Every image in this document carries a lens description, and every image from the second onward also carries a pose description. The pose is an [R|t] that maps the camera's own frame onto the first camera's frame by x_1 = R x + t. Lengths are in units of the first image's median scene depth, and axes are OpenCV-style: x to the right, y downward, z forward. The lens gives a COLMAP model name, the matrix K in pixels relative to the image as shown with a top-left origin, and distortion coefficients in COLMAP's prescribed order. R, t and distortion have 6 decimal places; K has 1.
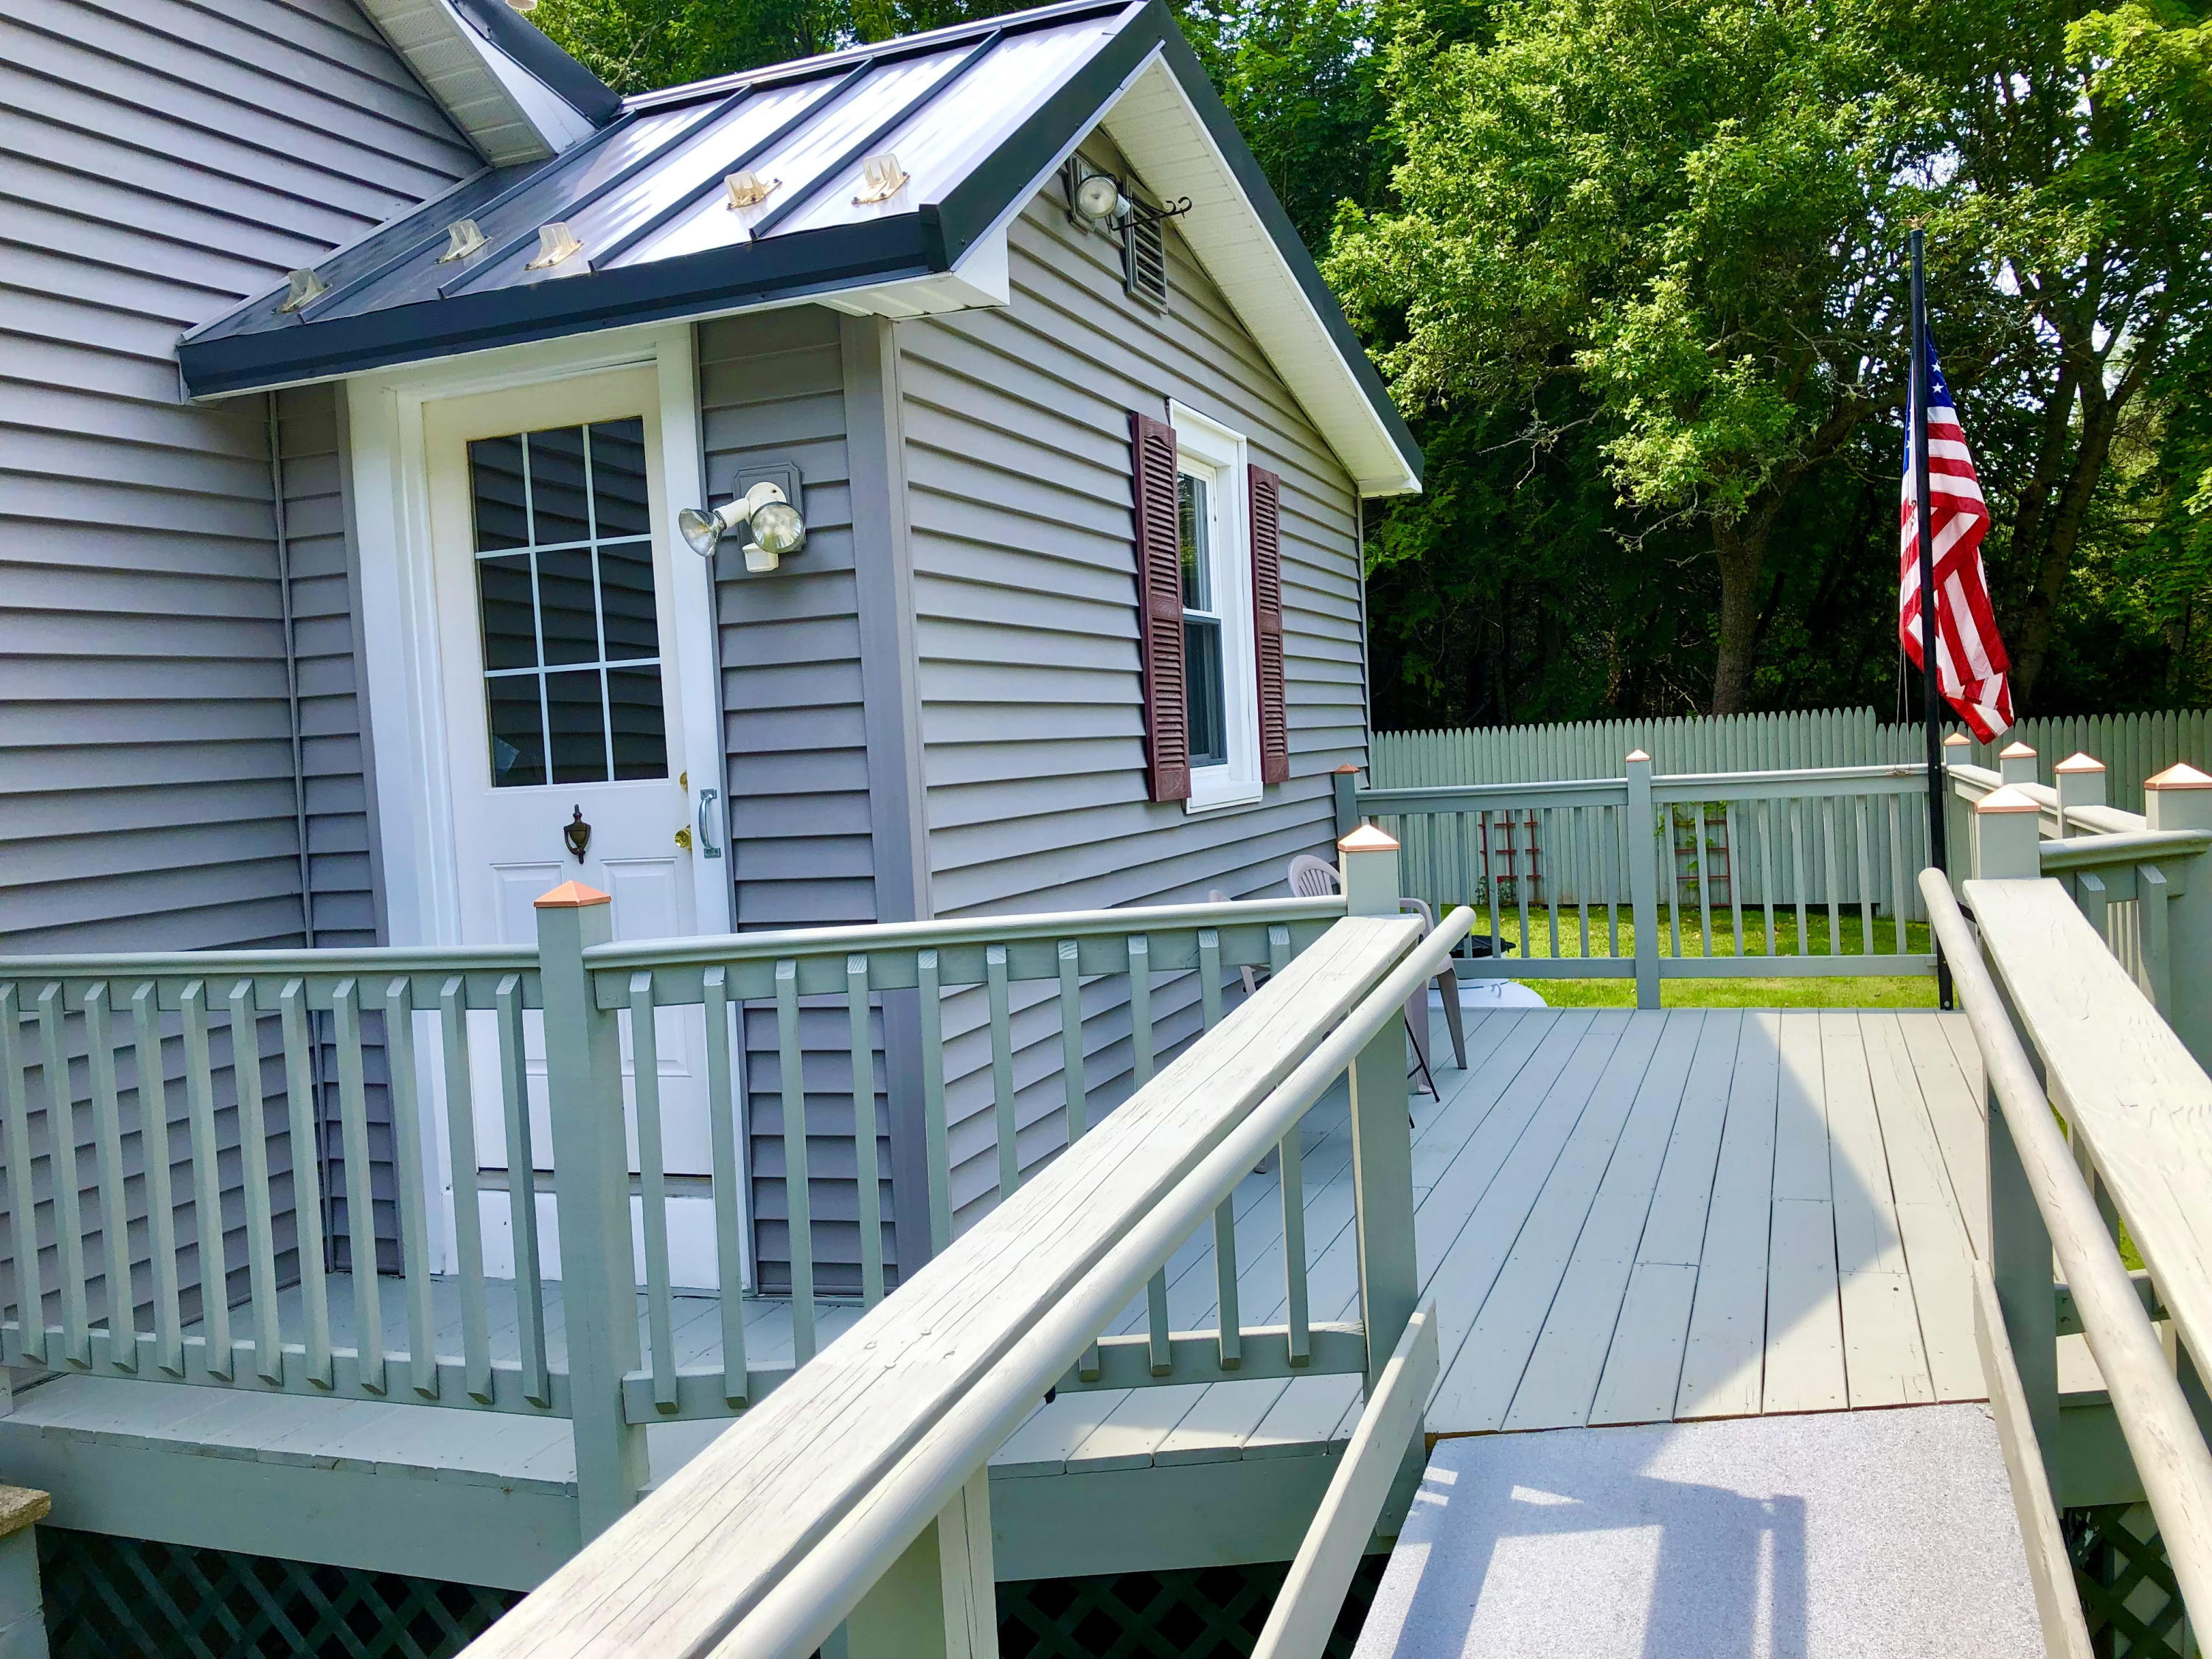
lens RADIAL K [[1759.5, 0, 1106.0], [0, 1759.5, 829.5], [0, 0, 1]] dist [0.137459, -0.354193]
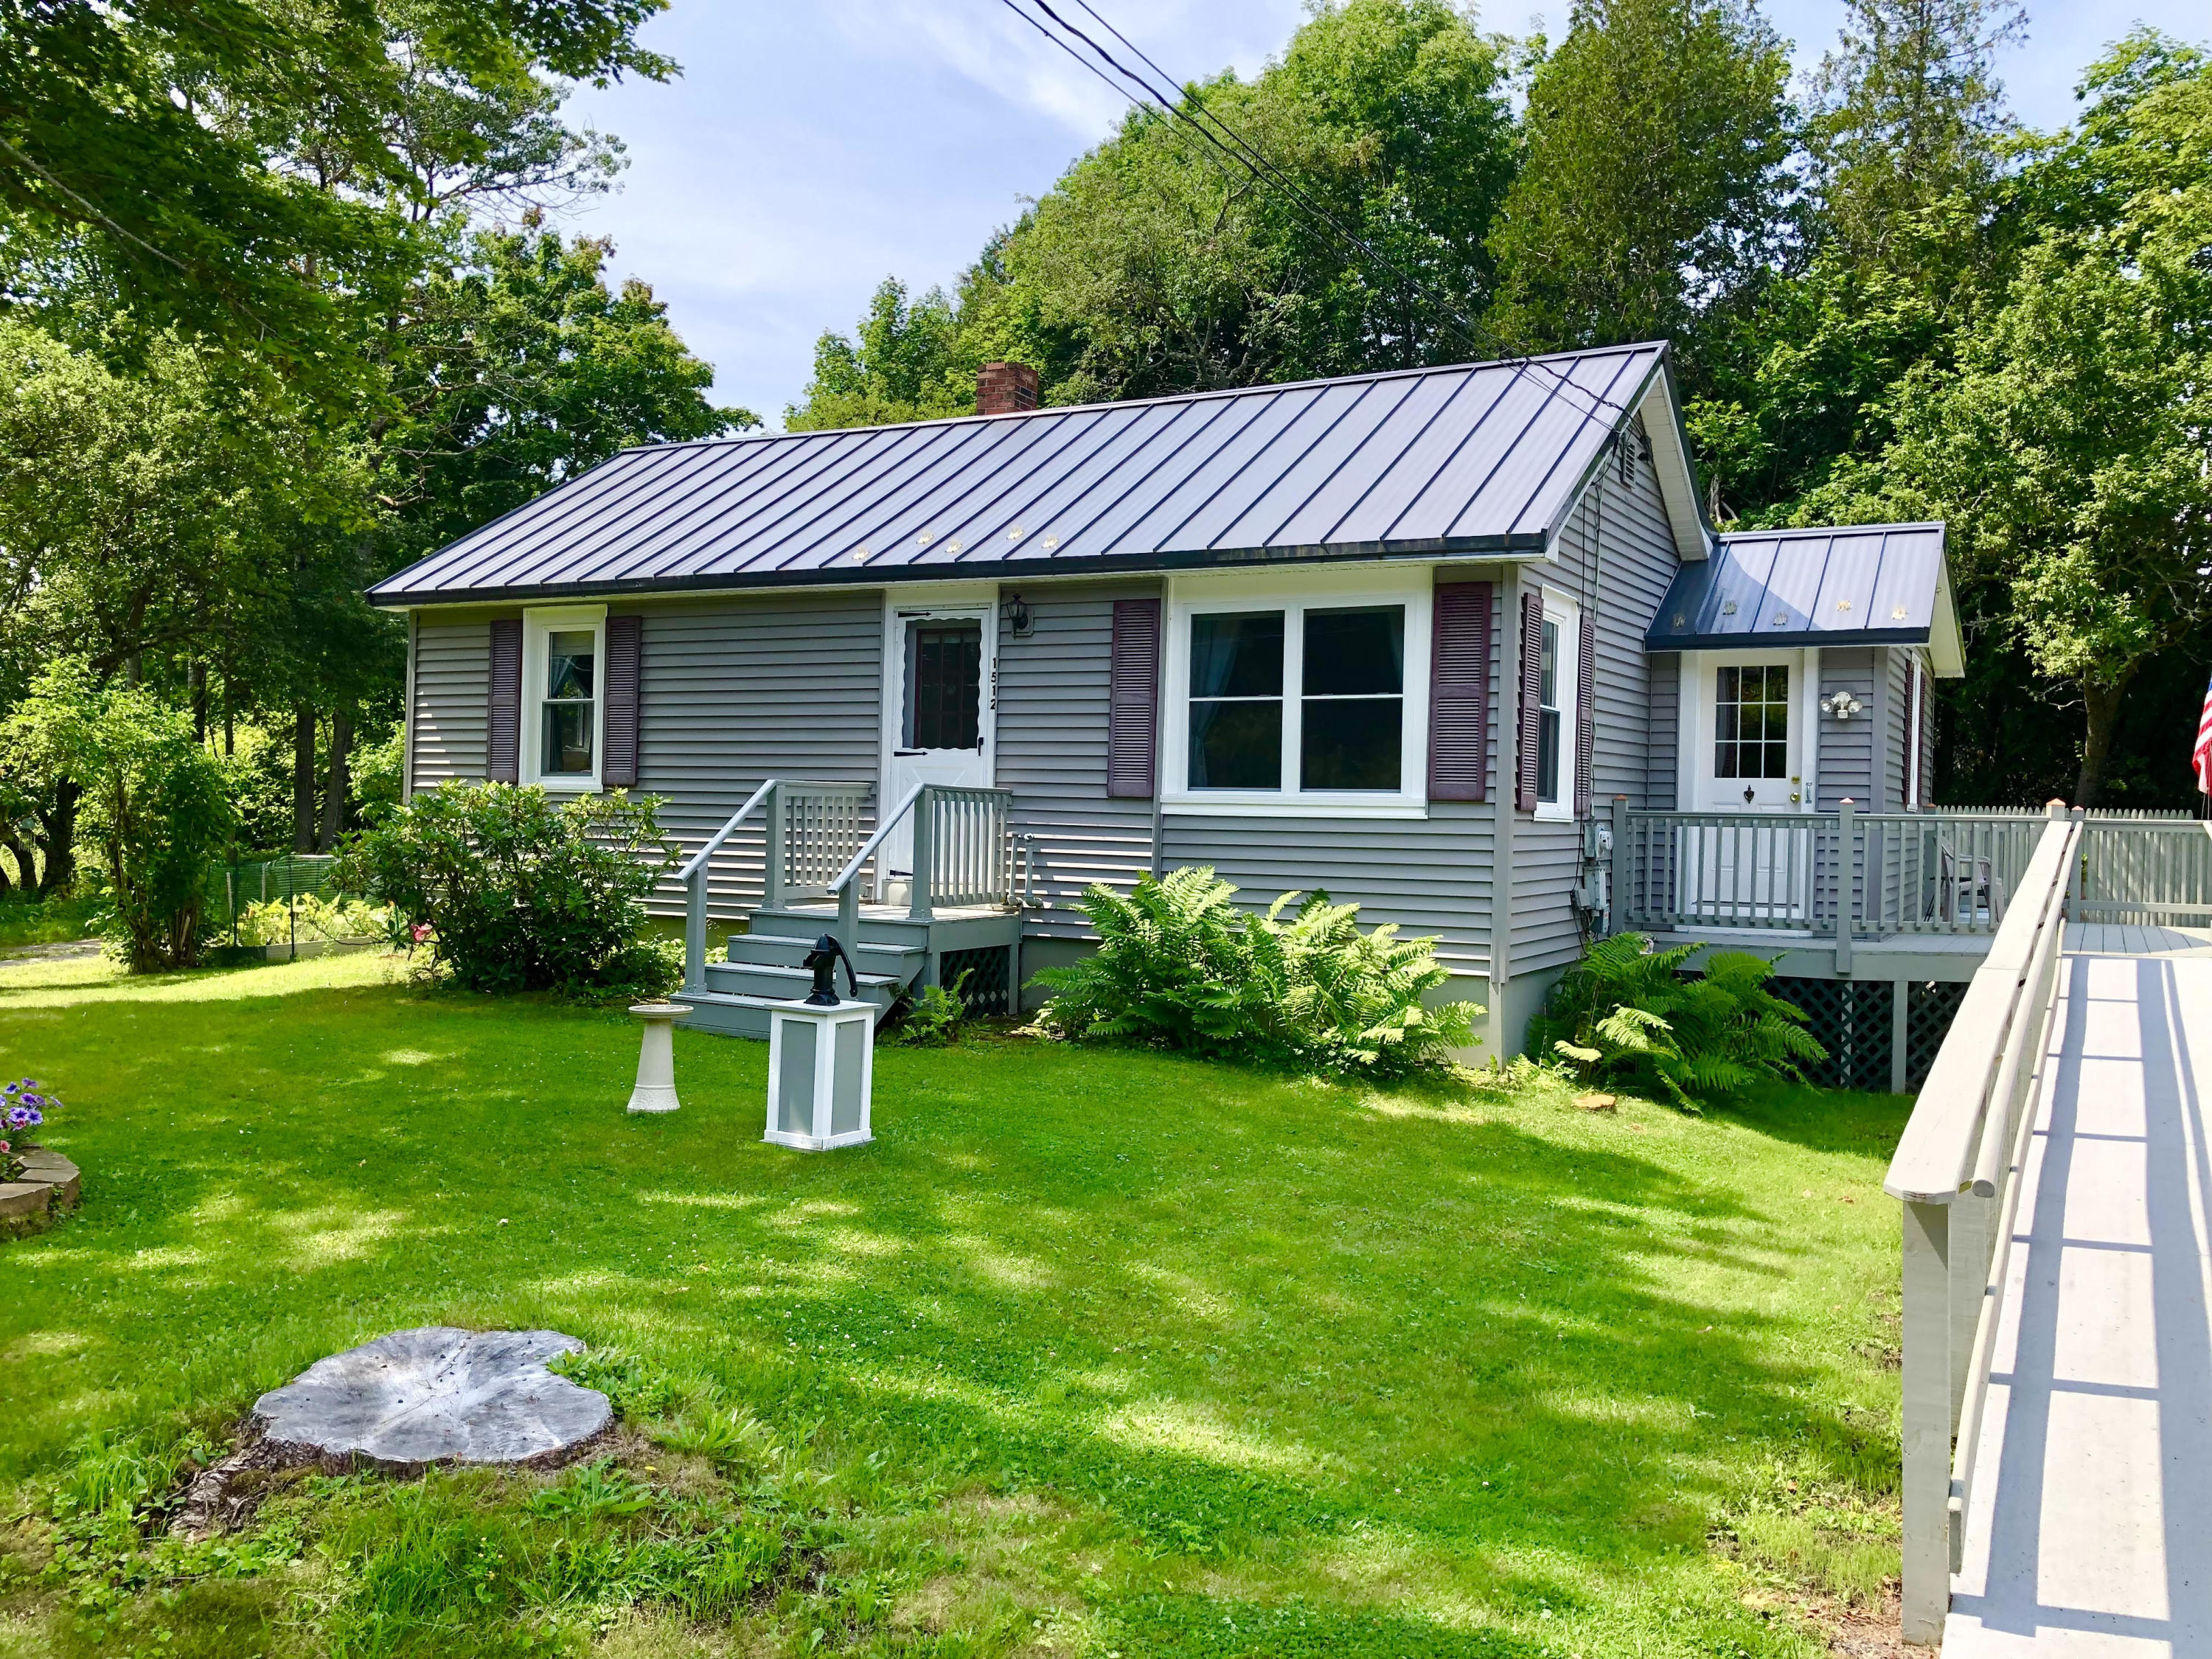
lens RADIAL K [[1735.4, 0, 1140.3], [0, 1735.4, 834.9], [0, 0, 1]] dist [-0.010123, 0.013065]
pose [[0.987163, 0.080942, -0.137685, -0.305920], [-0.085467, 0.995968, -0.027271, 0.082036], [0.134922, 0.038689, 0.990101, -0.714918]]
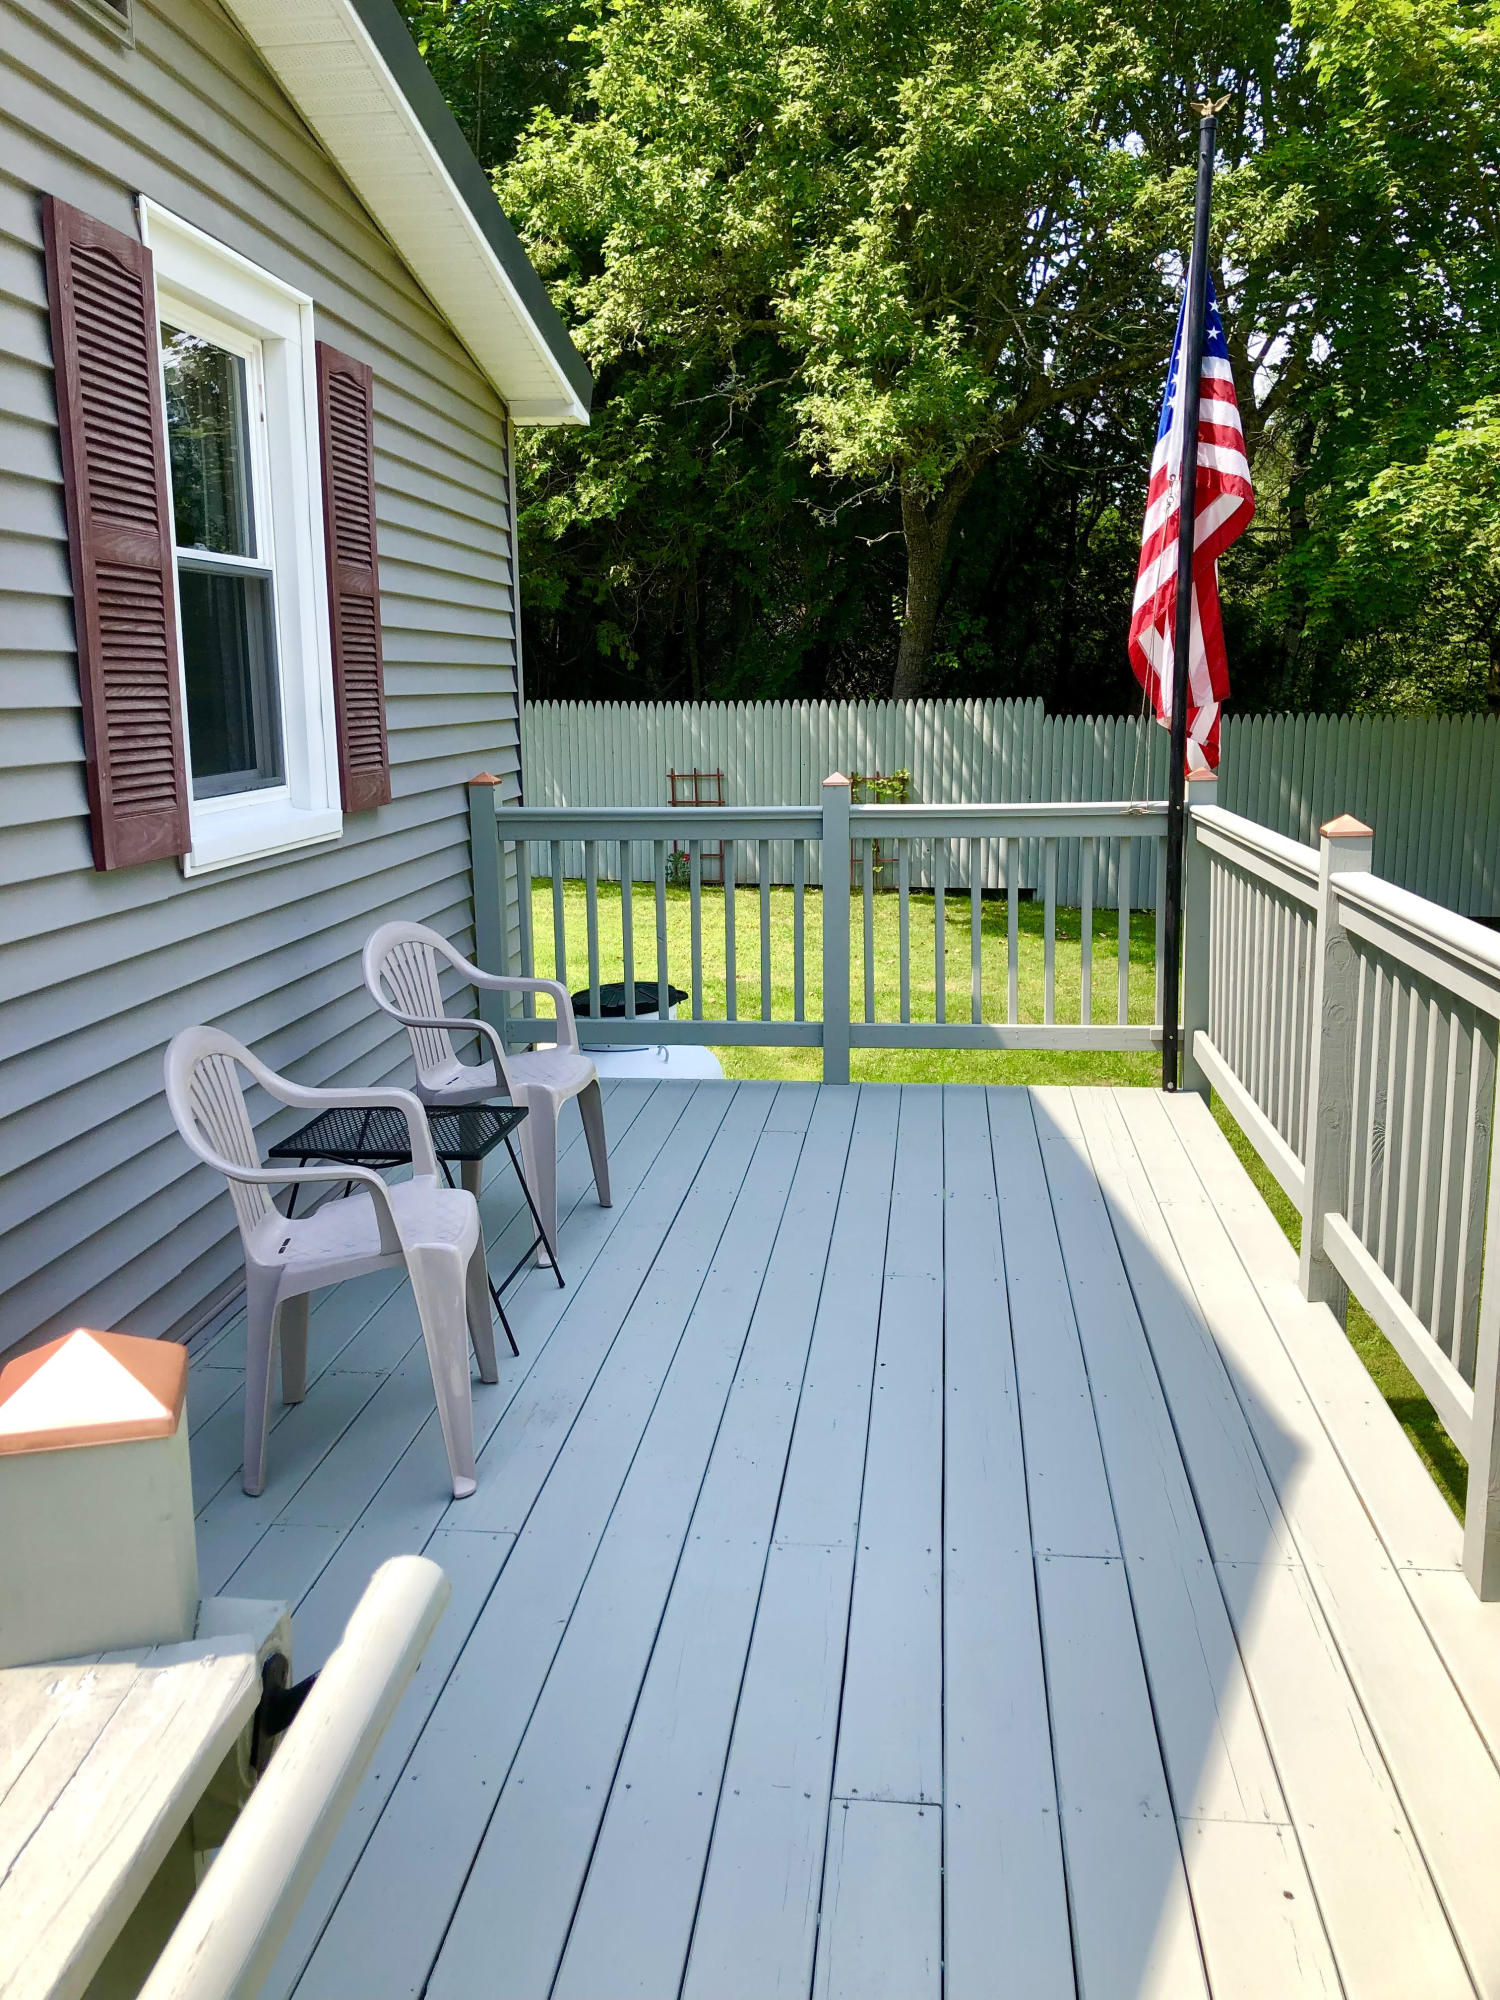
lens RADIAL K [[1630.5, 0, 717.2], [0, 1630.5, 989.0], [0, 0, 1]] dist [0.074197, -0.080552]
pose [[0.972799, 0.000303, 0.231649, 0.036037], [-0.030069, 0.991704, 0.124974, -0.018405], [-0.229690, -0.128540, 0.964738, 0.137054]]
